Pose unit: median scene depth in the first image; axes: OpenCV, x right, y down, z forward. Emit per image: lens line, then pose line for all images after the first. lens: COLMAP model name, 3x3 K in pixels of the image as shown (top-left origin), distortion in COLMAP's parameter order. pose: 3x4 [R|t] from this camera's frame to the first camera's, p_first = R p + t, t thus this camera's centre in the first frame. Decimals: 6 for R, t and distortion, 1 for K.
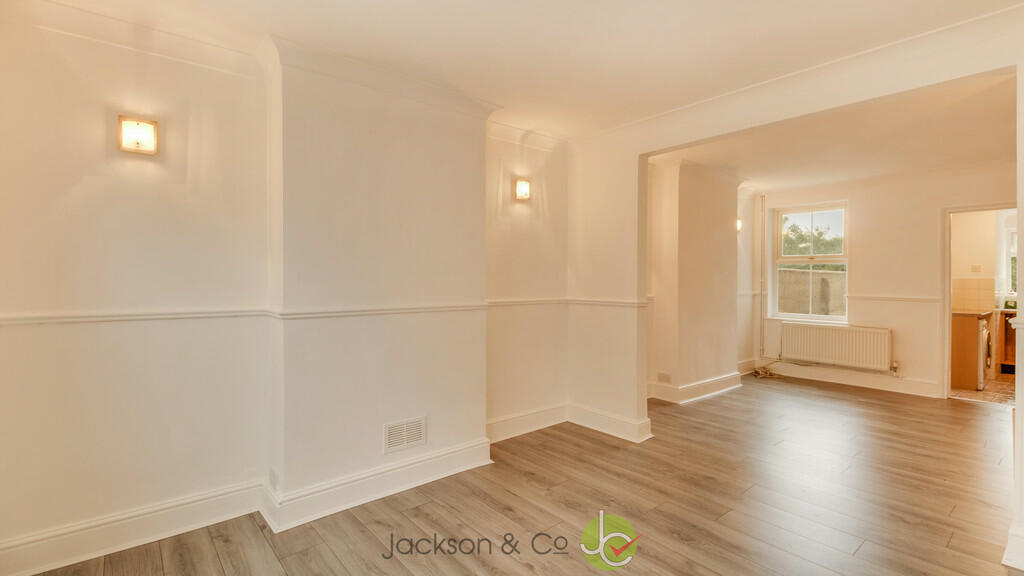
lens RADIAL K [[471.4, 0, 514.3], [0, 471.4, 283.7], [0, 0, 1]] dist [0.001790, -0.000120]
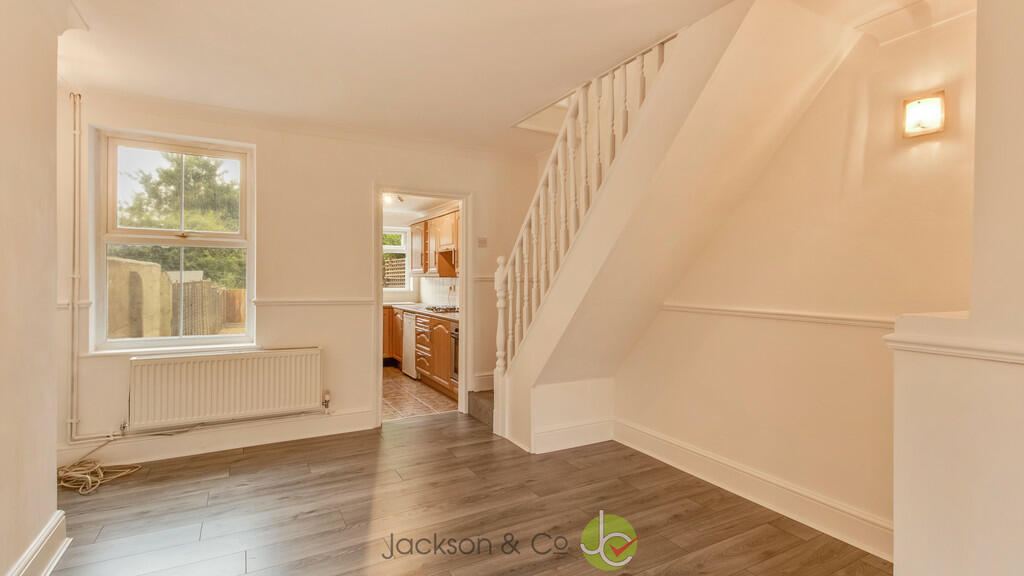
lens RADIAL K [[471.4, 0, 516.9], [0, 471.4, 279.9], [0, 0, 1]] dist [0.001790, -0.000120]
pose [[0.169691, -0.012660, 0.985416, 0.141401], [0.006198, 0.999911, 0.011779, -0.005923], [-0.985478, 0.004108, 0.169755, 0.494157]]
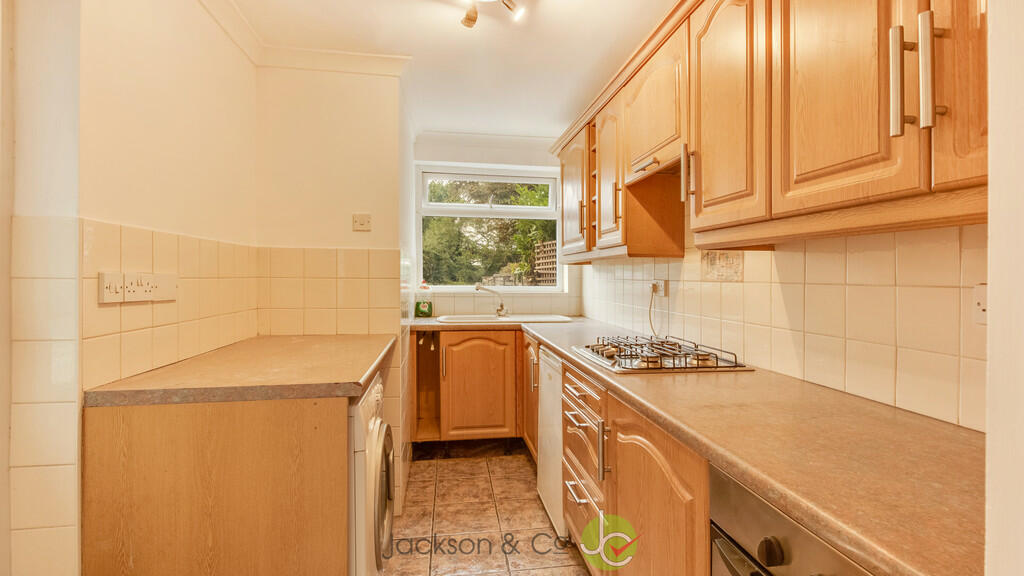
lens RADIAL K [[471.4, 0, 513.5], [0, 471.4, 277.4], [0, 0, 1]] dist [0.001790, -0.000120]
pose [[0.517788, -0.011059, 0.855438, 0.719882], [0.014579, 0.999885, 0.004101, 0.010698], [-0.855385, 0.010348, 0.517890, 0.704998]]
